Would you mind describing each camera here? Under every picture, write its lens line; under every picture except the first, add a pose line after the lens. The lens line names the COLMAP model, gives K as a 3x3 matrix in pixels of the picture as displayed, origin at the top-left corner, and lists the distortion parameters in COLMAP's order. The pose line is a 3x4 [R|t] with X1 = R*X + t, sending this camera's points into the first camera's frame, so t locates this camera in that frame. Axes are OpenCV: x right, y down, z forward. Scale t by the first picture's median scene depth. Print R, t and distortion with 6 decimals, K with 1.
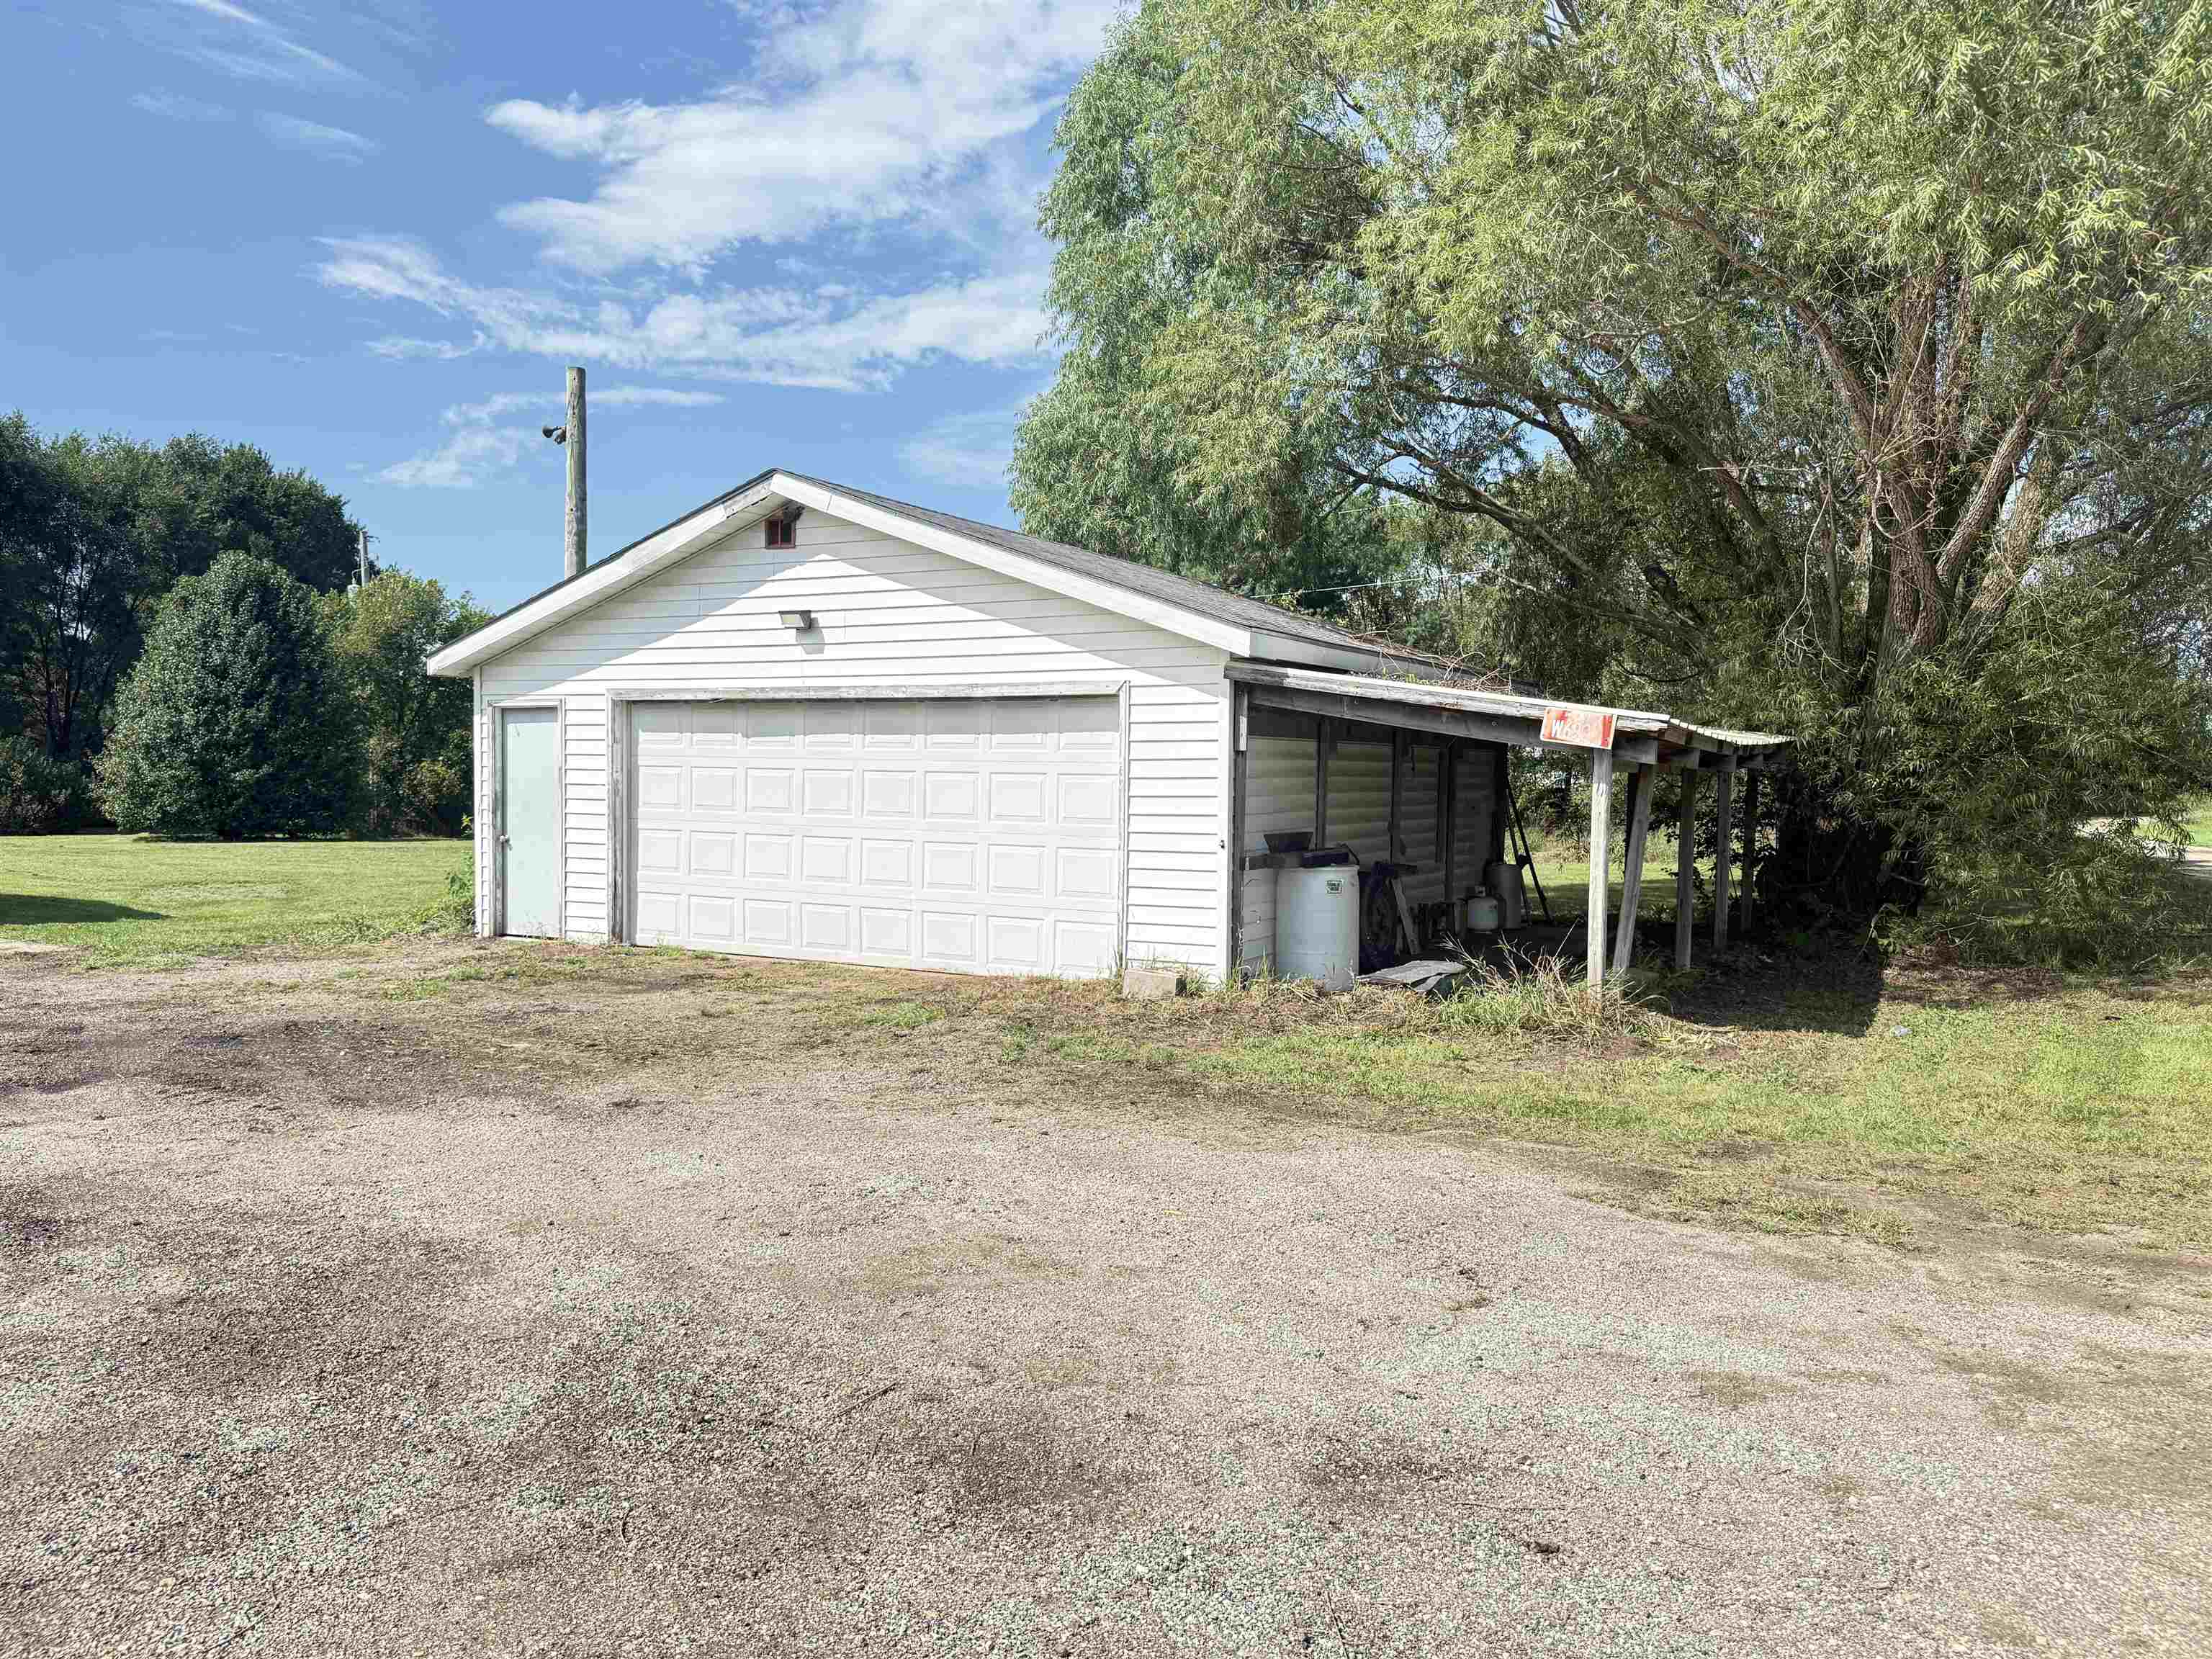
lens RADIAL K [[1536.7, 0, 1132.4], [0, 1536.7, 825.0], [0, 0, 1]] dist [0.128880, -0.161974]
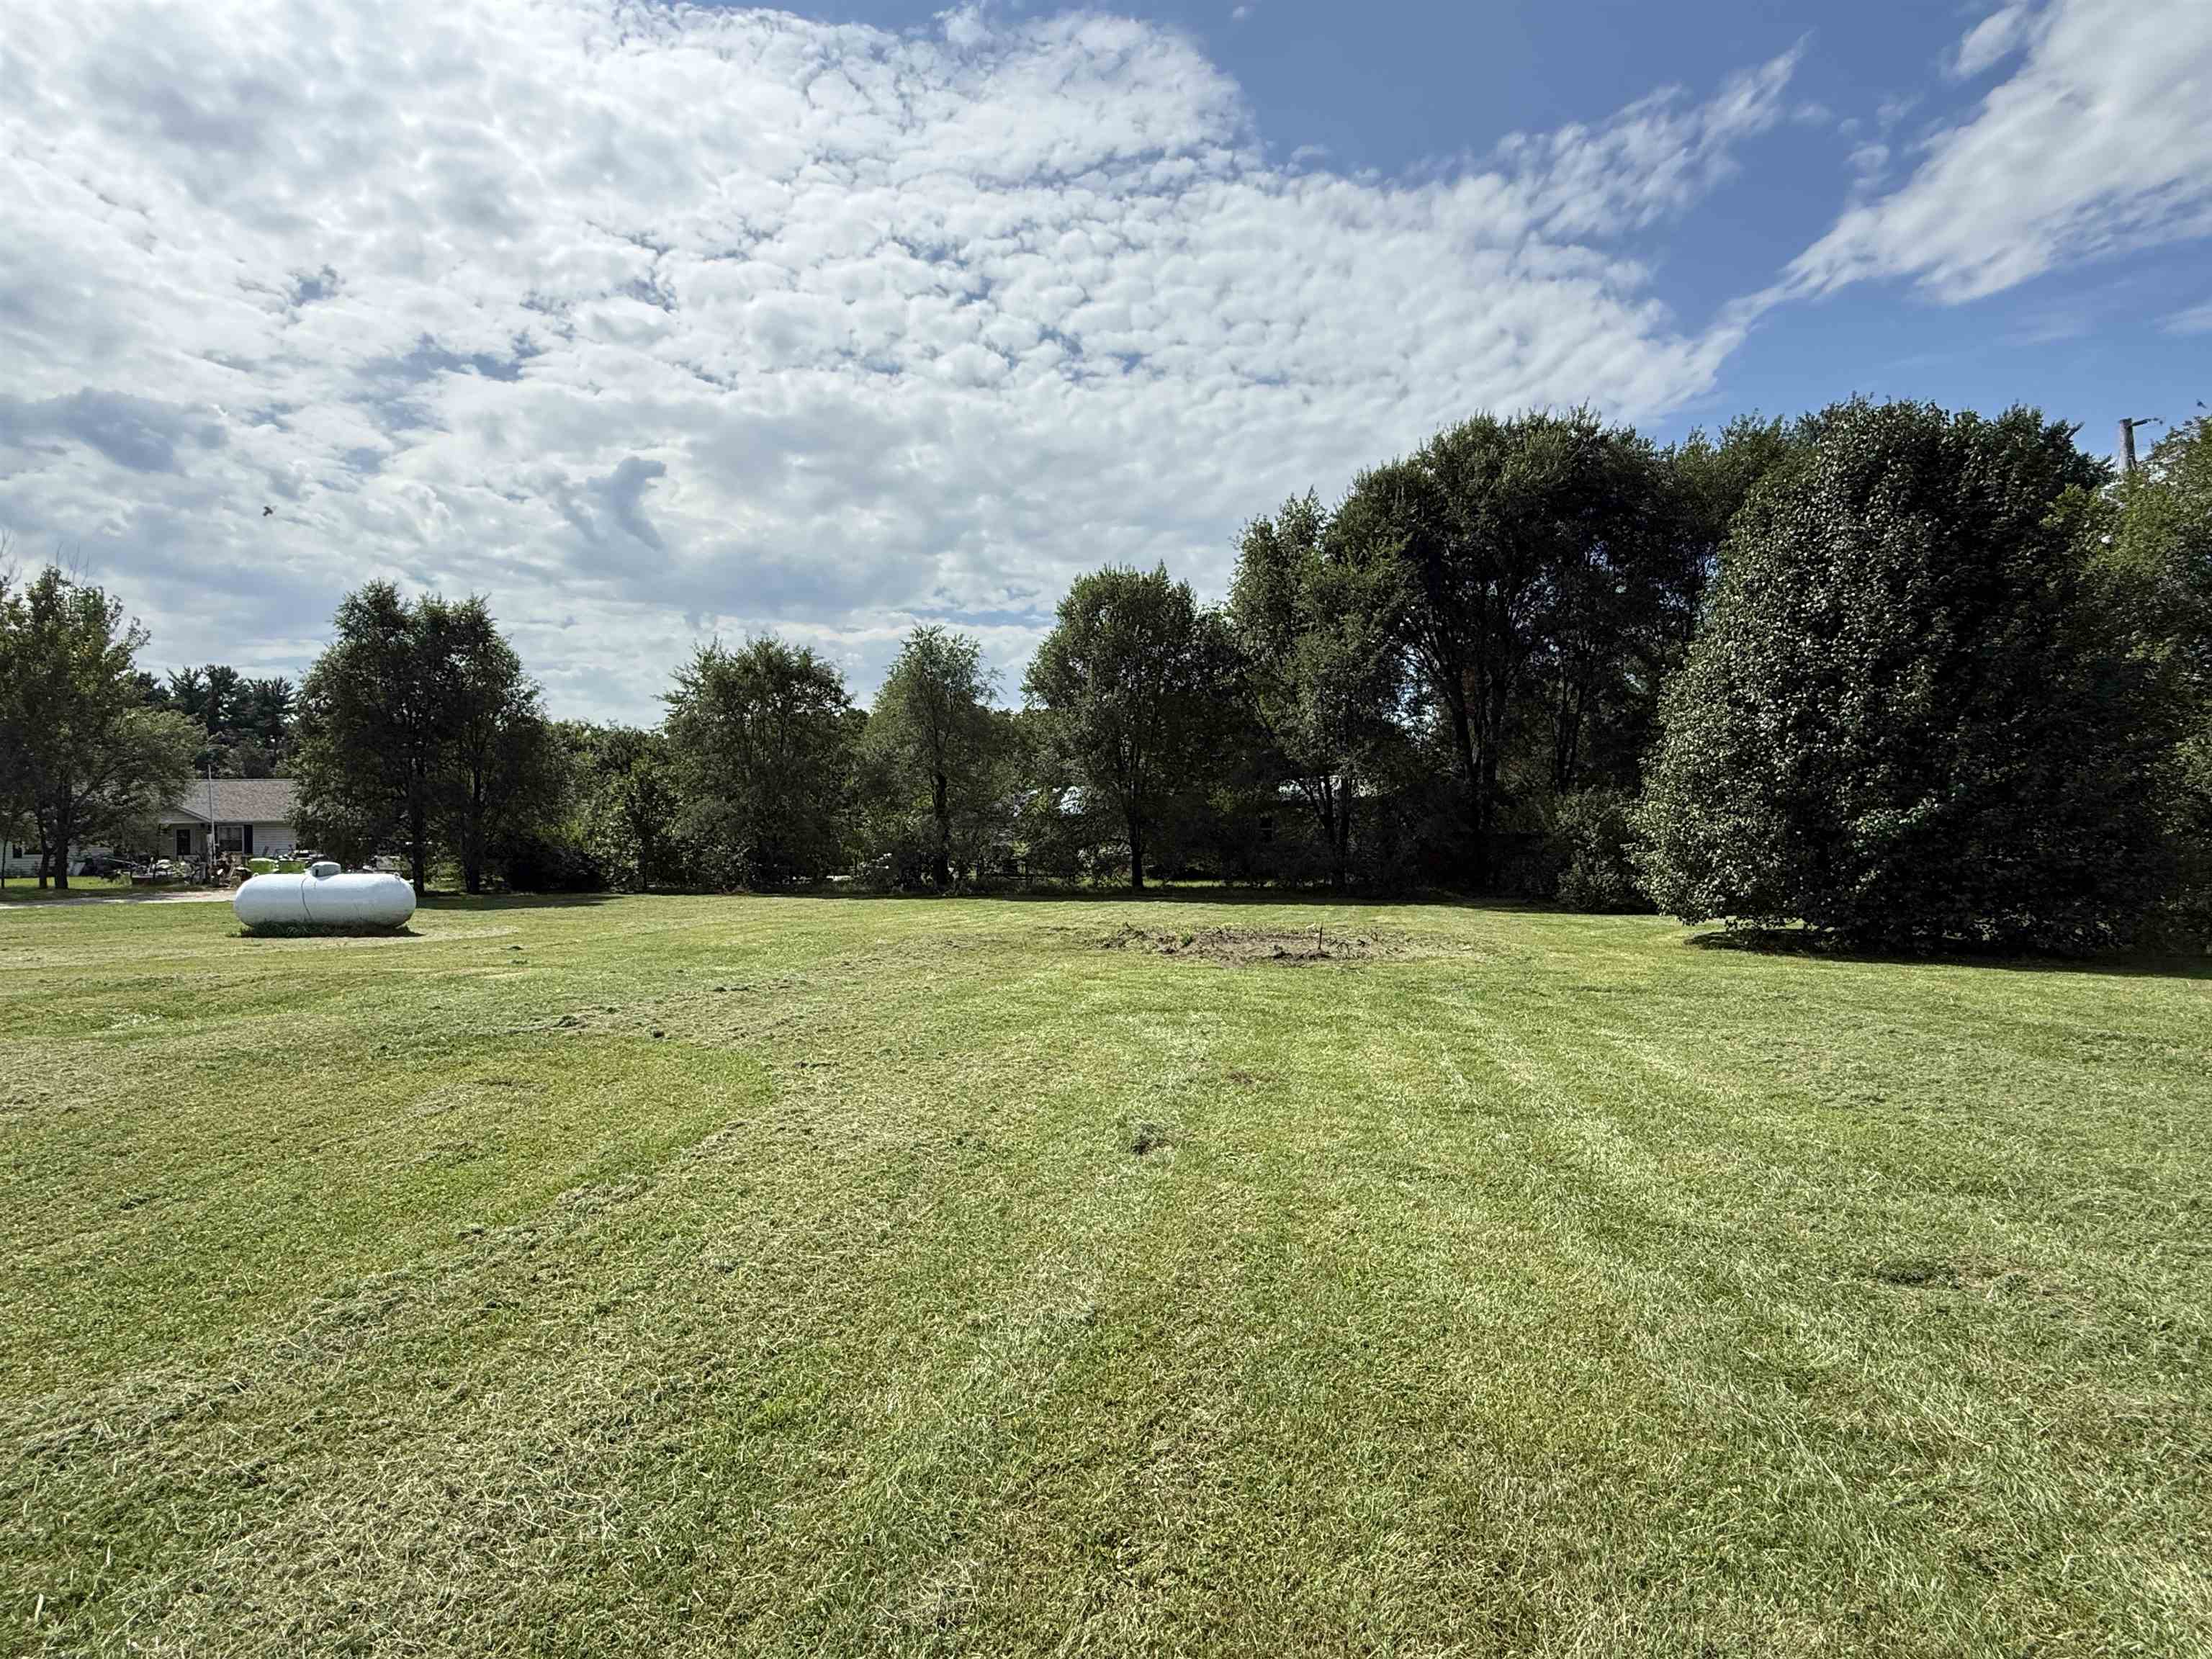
lens RADIAL K [[1103.3, 0, 1049.9], [0, 1103.3, 826.5], [0, 0, 1]] dist [0.001147, 0.000694]
pose [[0.343327, -0.027476, -0.938814, -0.975012], [-0.015511, 0.999270, -0.034917, -0.043441], [0.939088, 0.026550, 0.342650, 1.892455]]
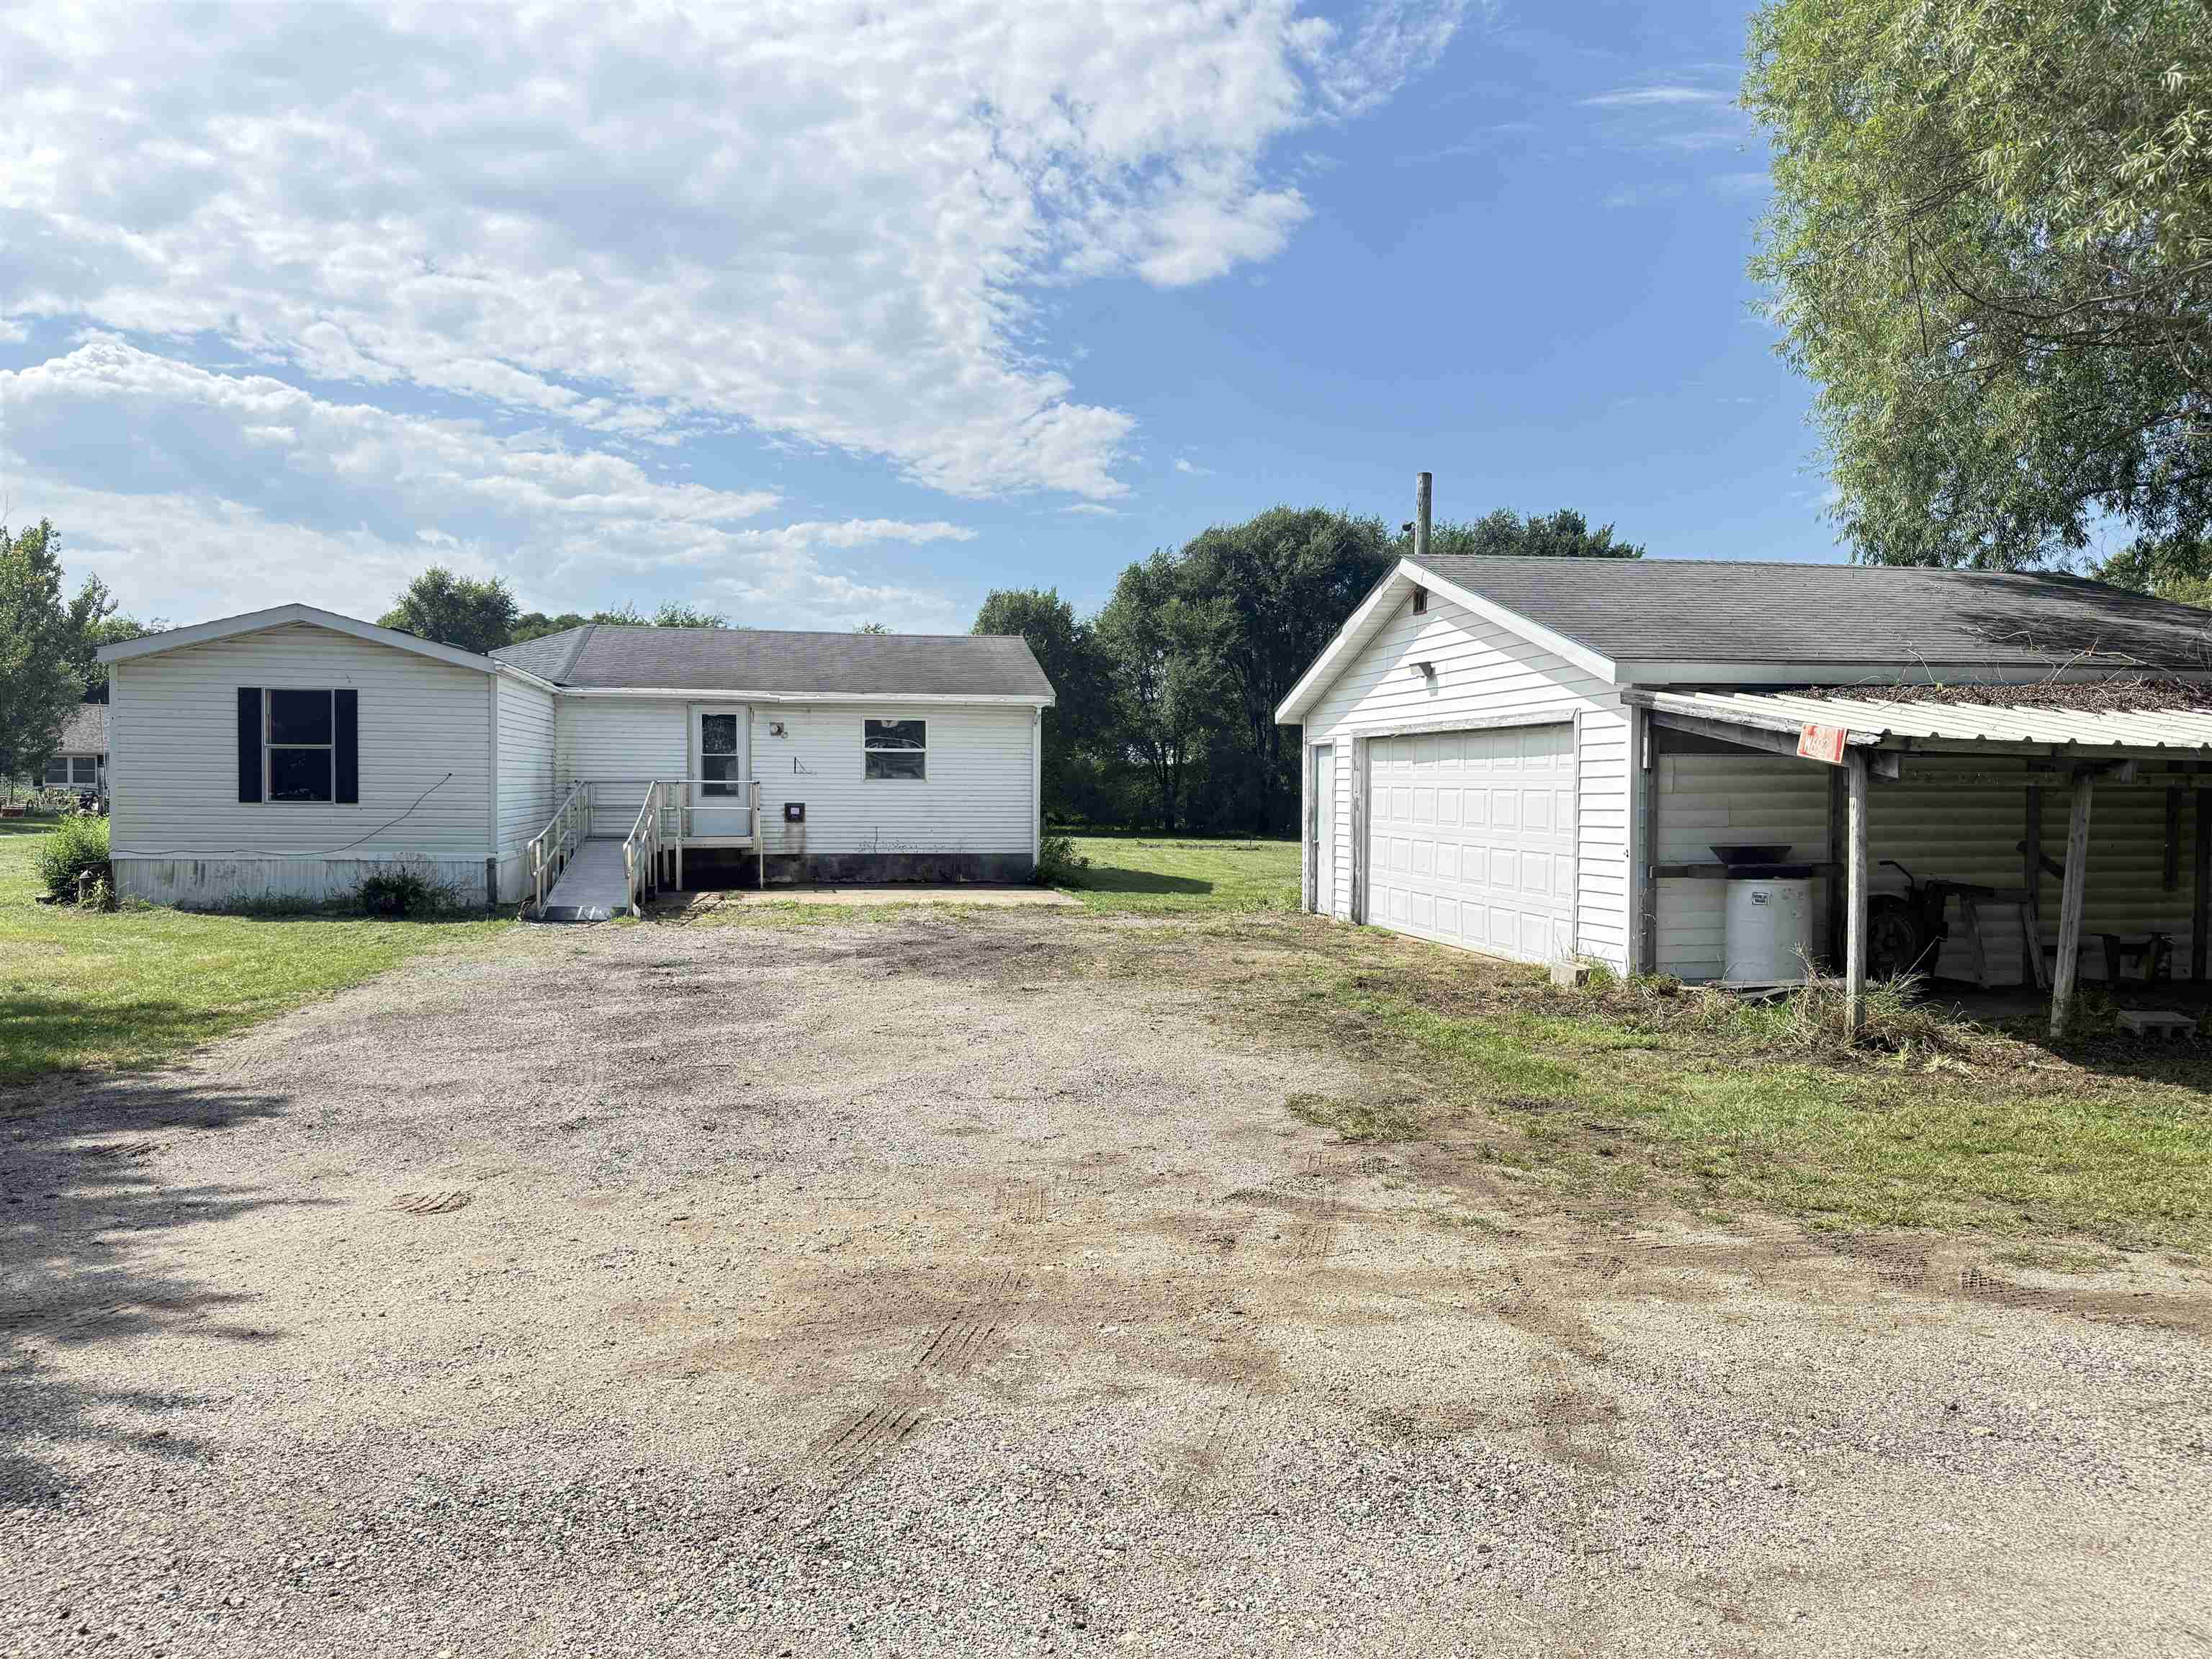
lens RADIAL K [[1553.0, 0, 1102.2], [0, 1553.0, 827.3], [0, 0, 1]] dist [0.141474, -0.313385]
pose [[0.643413, 0.011441, -0.765434, 0.554053], [-0.020030, 0.999798, -0.001892, 0.002735], [0.765257, 0.016549, 0.643512, -0.013039]]
